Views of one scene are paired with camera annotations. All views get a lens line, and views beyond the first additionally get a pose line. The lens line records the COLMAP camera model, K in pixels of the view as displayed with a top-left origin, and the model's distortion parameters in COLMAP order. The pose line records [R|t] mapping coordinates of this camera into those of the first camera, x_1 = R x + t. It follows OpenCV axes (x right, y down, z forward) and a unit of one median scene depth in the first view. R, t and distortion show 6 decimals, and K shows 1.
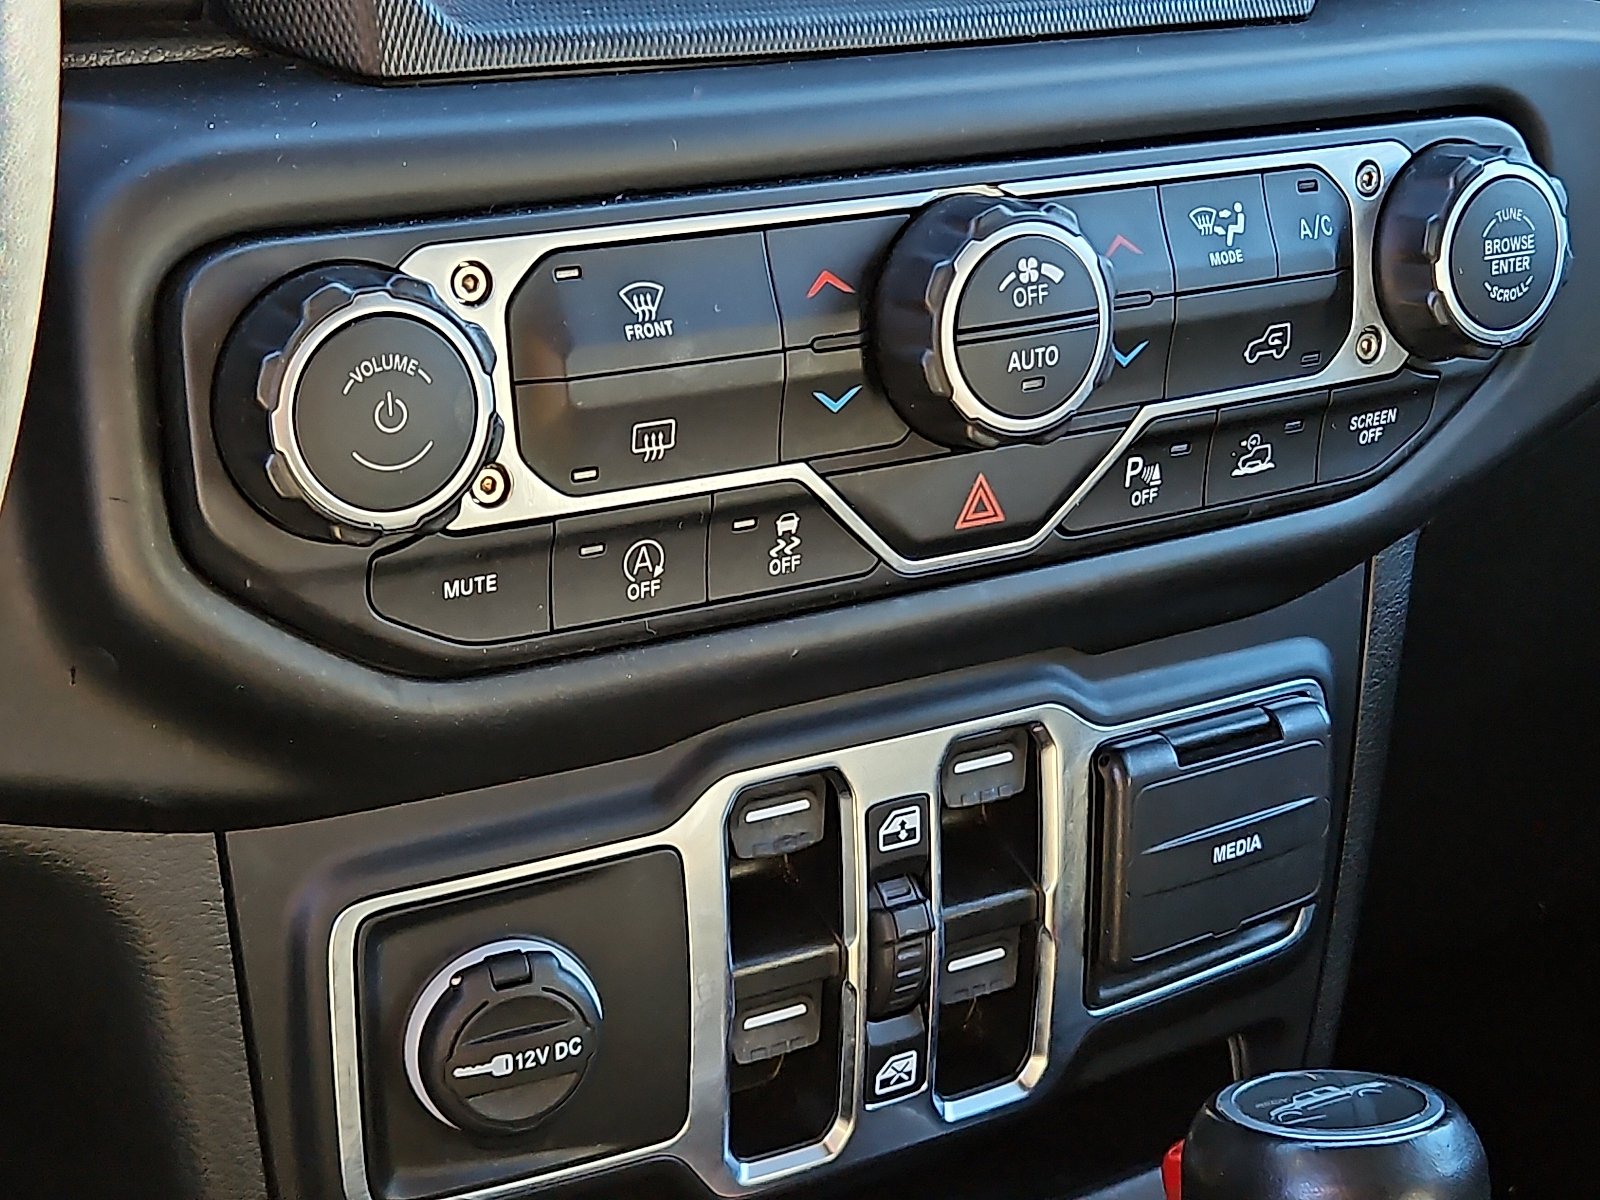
lens RADIAL K [[2580.5, 0, 794.6], [0, 2580.5, 585.8], [0, 0, 1]] dist [0.073822, -0.030510]
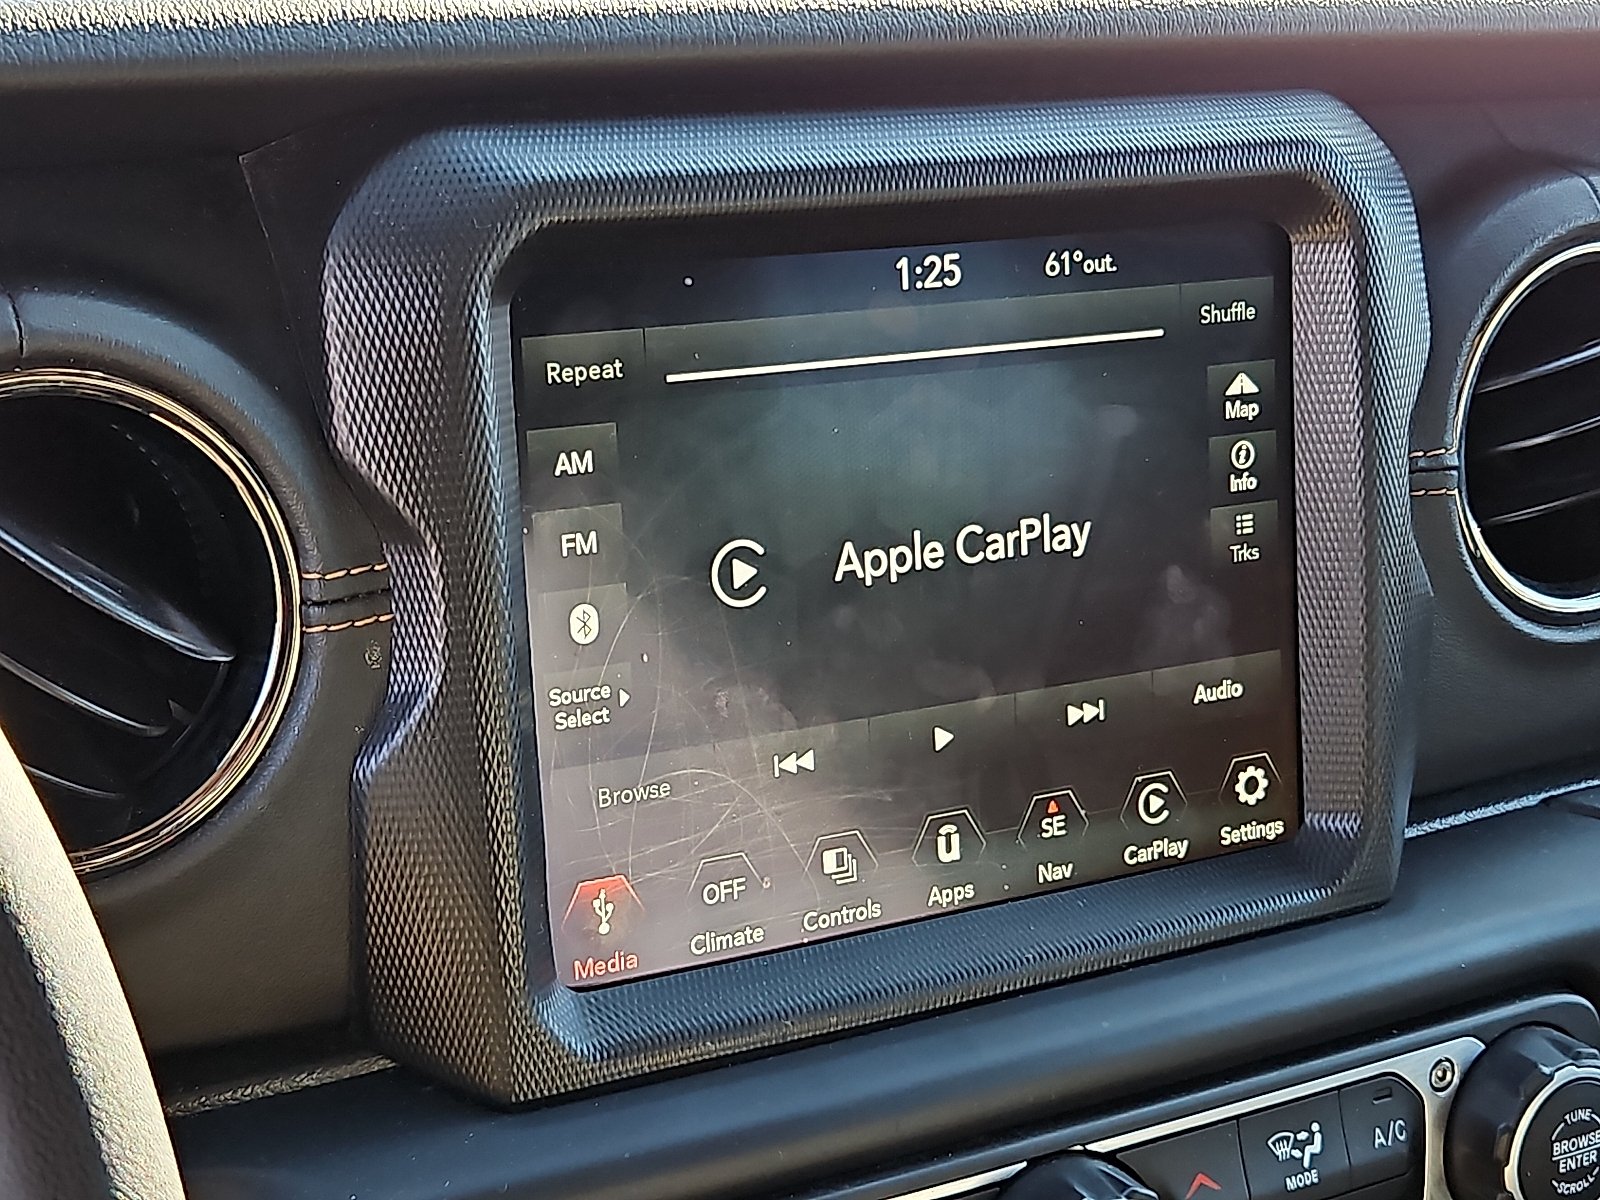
lens RADIAL K [[2562.9, 0, 800.0], [0, 2562.9, 600.0], [0, 0, 1]] dist [0.073003, -0.037460]
pose [[0.998603, 0.040278, -0.034194, -0.009557], [-0.040193, 0.999187, 0.003179, -0.340914], [0.034295, -0.001801, 0.999410, -0.047464]]
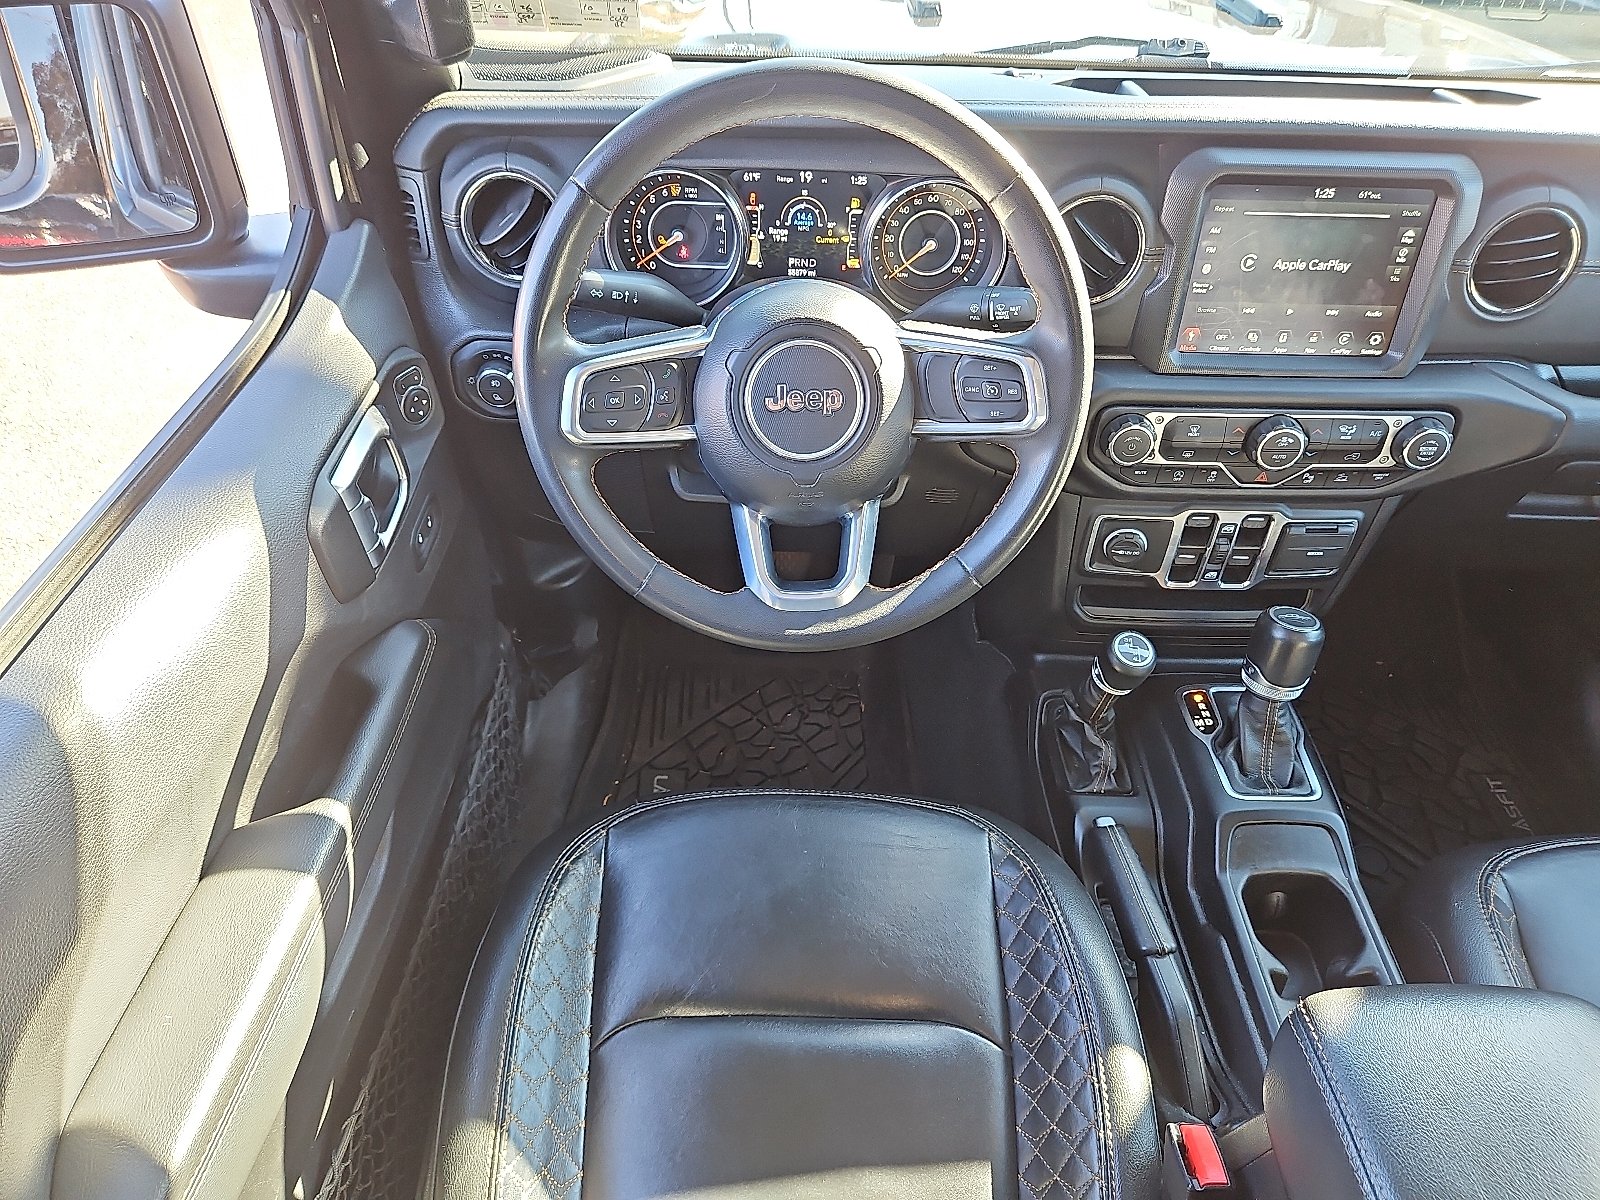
lens RADIAL K [[1151.3, 0, 800.0], [0, 1151.3, 600.0], [0, 0, 1]] dist [0.051407, -0.001524]
pose [[0.851954, 0.364537, -0.375882, 0.210929], [-0.190282, 0.884320, 0.426346, -0.520704], [0.487819, -0.291704, 0.822764, -1.080093]]
